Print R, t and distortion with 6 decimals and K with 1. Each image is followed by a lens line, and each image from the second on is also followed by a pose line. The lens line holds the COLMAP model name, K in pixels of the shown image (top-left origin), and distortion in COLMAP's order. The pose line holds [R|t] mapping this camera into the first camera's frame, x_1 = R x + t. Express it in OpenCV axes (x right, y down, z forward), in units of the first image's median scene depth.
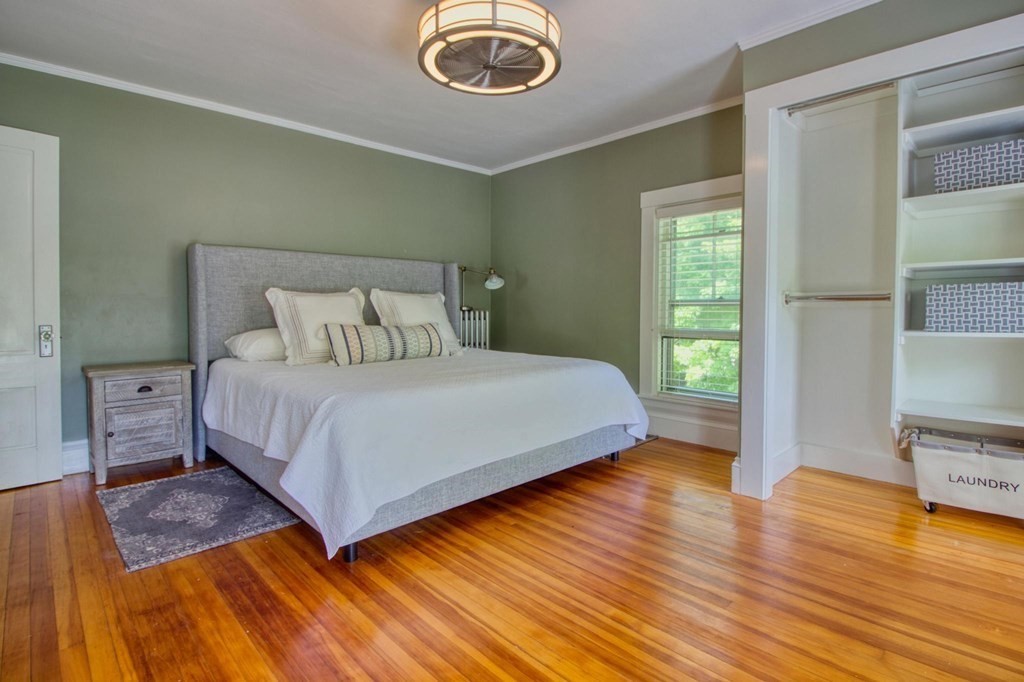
lens RADIAL K [[502.1, 0, 513.6], [0, 502.1, 319.2], [0, 0, 1]] dist [0.000816, -0.019447]
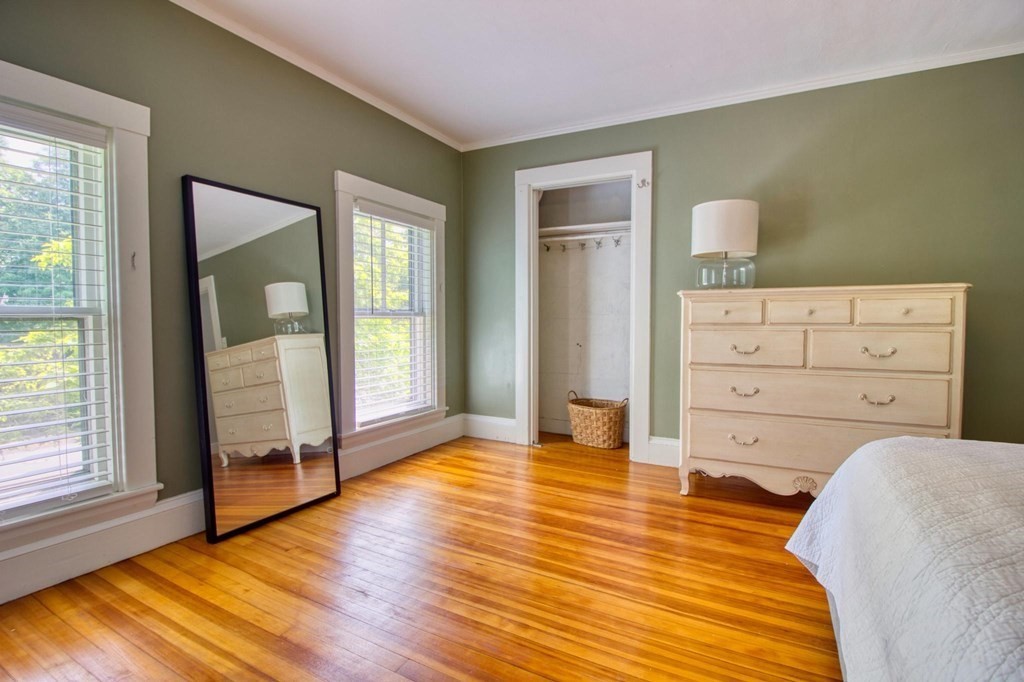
lens RADIAL K [[480.3, 0, 513.7], [0, 480.3, 335.7], [0, 0, 1]] dist [0.010524, -0.016132]
pose [[-0.955556, 0.009278, -0.294662, 0.482022], [-0.004398, 0.998945, 0.045719, -0.029120], [0.294776, 0.044983, -0.954507, 1.805732]]
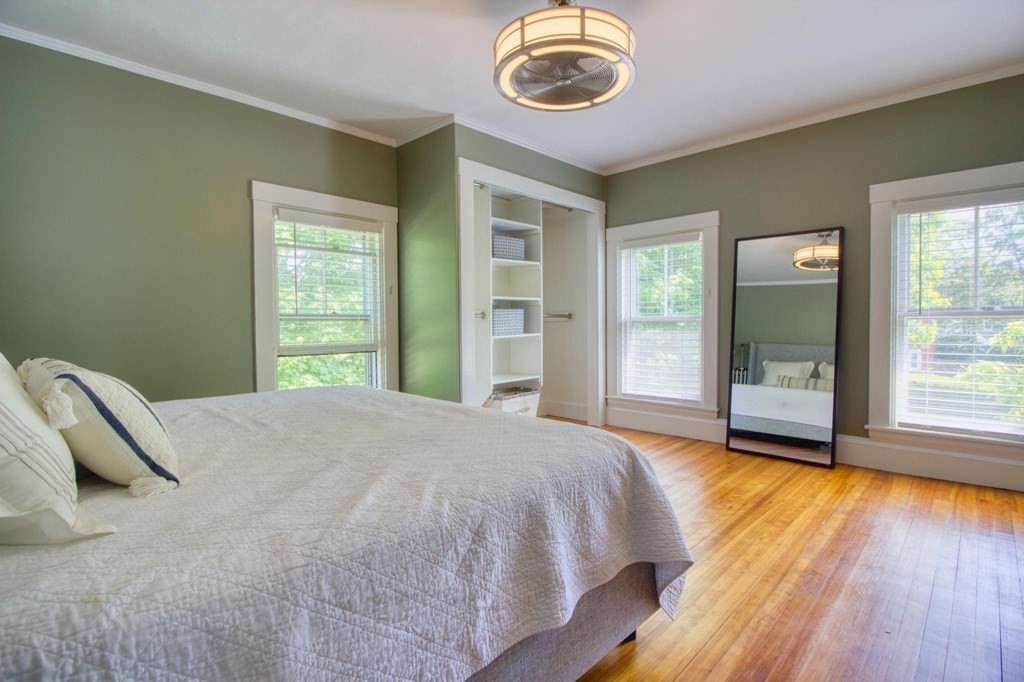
lens RADIAL K [[485.4, 0, 520.3], [0, 485.4, 335.2], [0, 0, 1]] dist [-0.003352, -0.001706]
pose [[-0.037328, -0.026599, 0.998949, -1.284508], [0.024494, 0.999321, 0.027524, -0.031272], [-0.999003, 0.025495, -0.036651, 1.410363]]
